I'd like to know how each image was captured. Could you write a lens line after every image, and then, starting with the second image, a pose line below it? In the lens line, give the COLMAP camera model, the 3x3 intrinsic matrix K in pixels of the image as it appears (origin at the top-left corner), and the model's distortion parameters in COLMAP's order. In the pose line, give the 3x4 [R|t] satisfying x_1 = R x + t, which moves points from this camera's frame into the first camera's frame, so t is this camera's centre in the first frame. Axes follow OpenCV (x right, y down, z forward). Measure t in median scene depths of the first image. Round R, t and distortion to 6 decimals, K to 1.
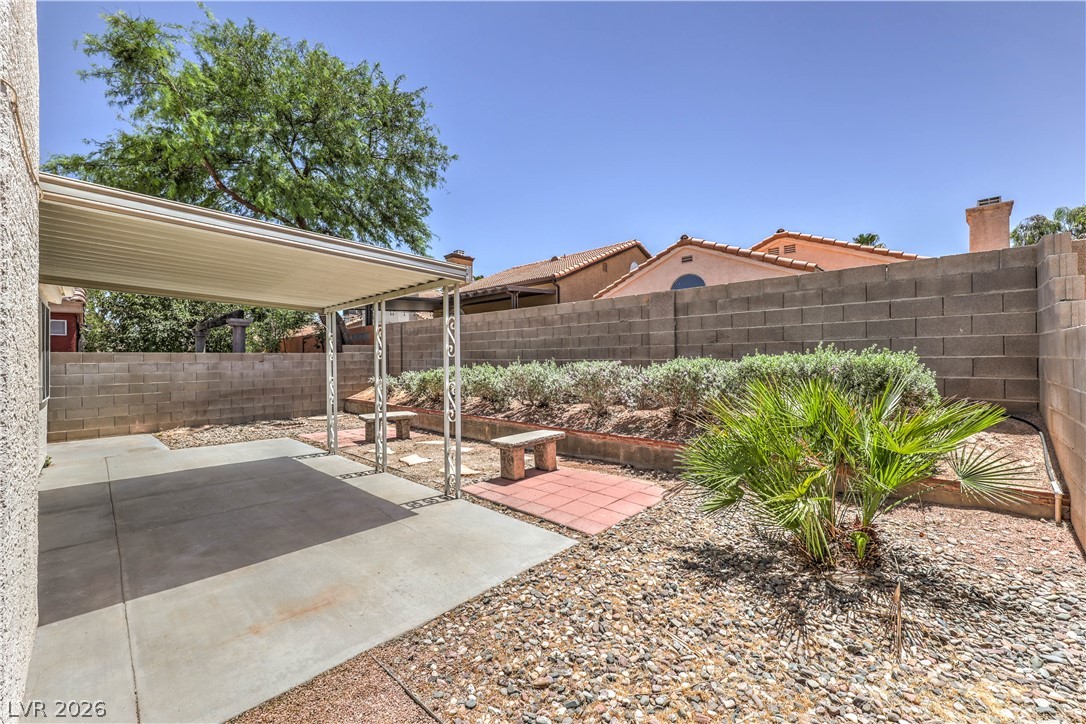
lens RADIAL K [[424.9, 0, 542.8], [0, 424.9, 358.4], [0, 0, 1]] dist [-0.001187, -0.000088]
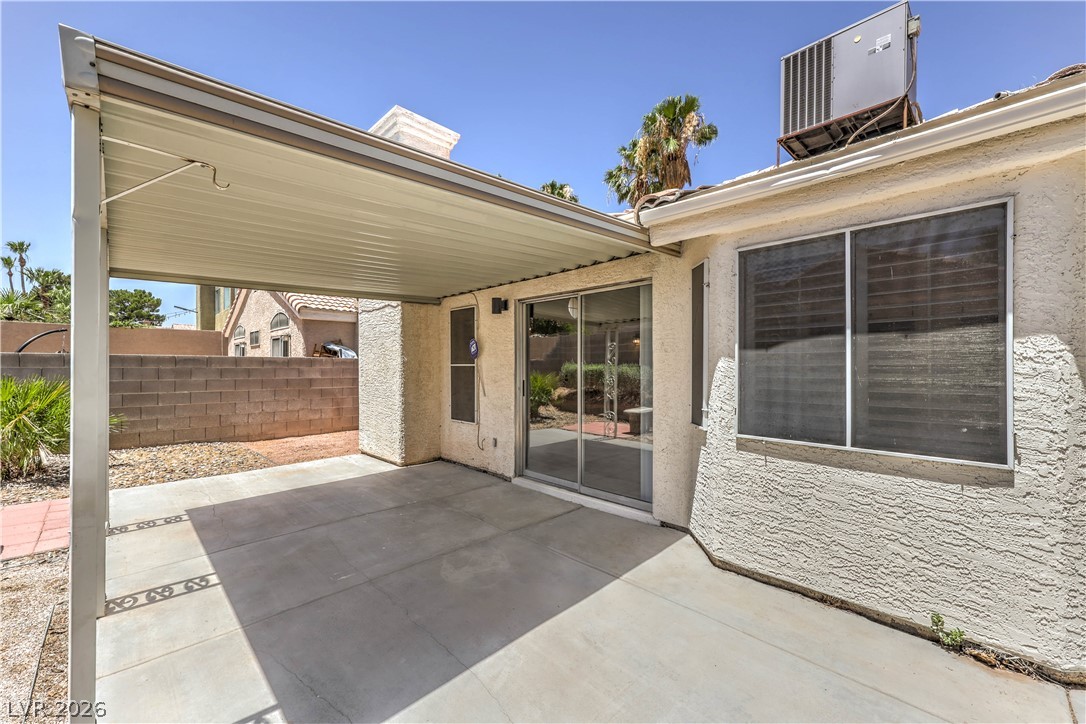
lens RADIAL K [[437.4, 0, 542.0], [0, 437.4, 364.6], [0, 0, 1]] dist [0.001671, 0.000004]
pose [[-0.998666, 0.008275, 0.050973, -0.563580], [0.008002, 0.999953, -0.005564, 0.006911], [-0.051016, -0.005149, -0.998685, 0.930229]]
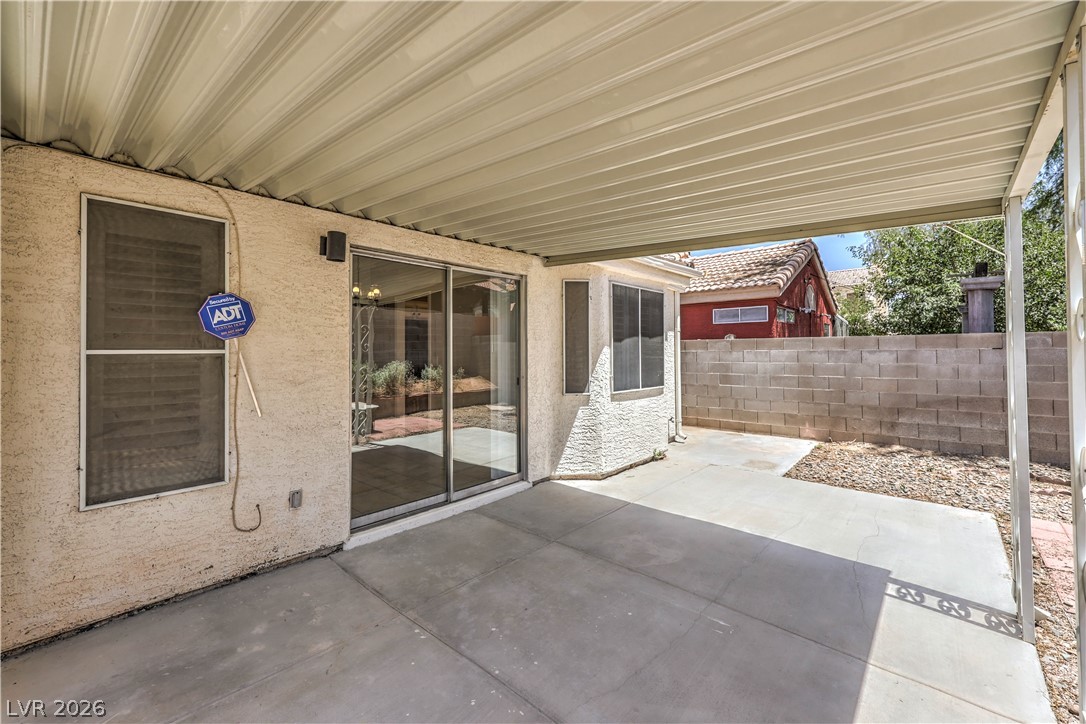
lens RADIAL K [[448.9, 0, 538.8], [0, 448.9, 345.2], [0, 0, 1]] dist [0.001418, 0.000164]
pose [[0.018220, -0.006049, -0.999816, -0.117207], [0.007904, 0.999951, -0.005906, 0.002063], [0.999803, -0.007794, 0.018267, 0.479989]]
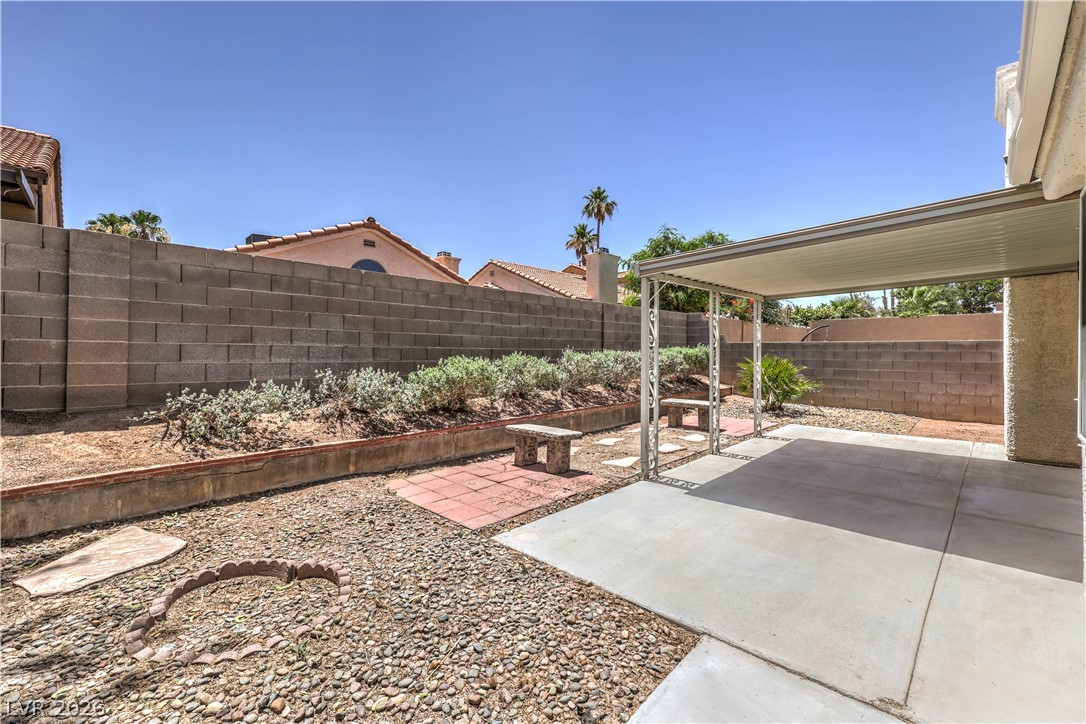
lens RADIAL K [[448.9, 0, 538.8], [0, 448.9, 345.2], [0, 0, 1]] dist [0.001418, 0.000164]
pose [[0.041716, 0.018831, 0.998952, -0.977955], [-0.005215, 0.999813, -0.018630, 0.013631], [-0.999116, -0.004432, 0.041807, 0.896920]]
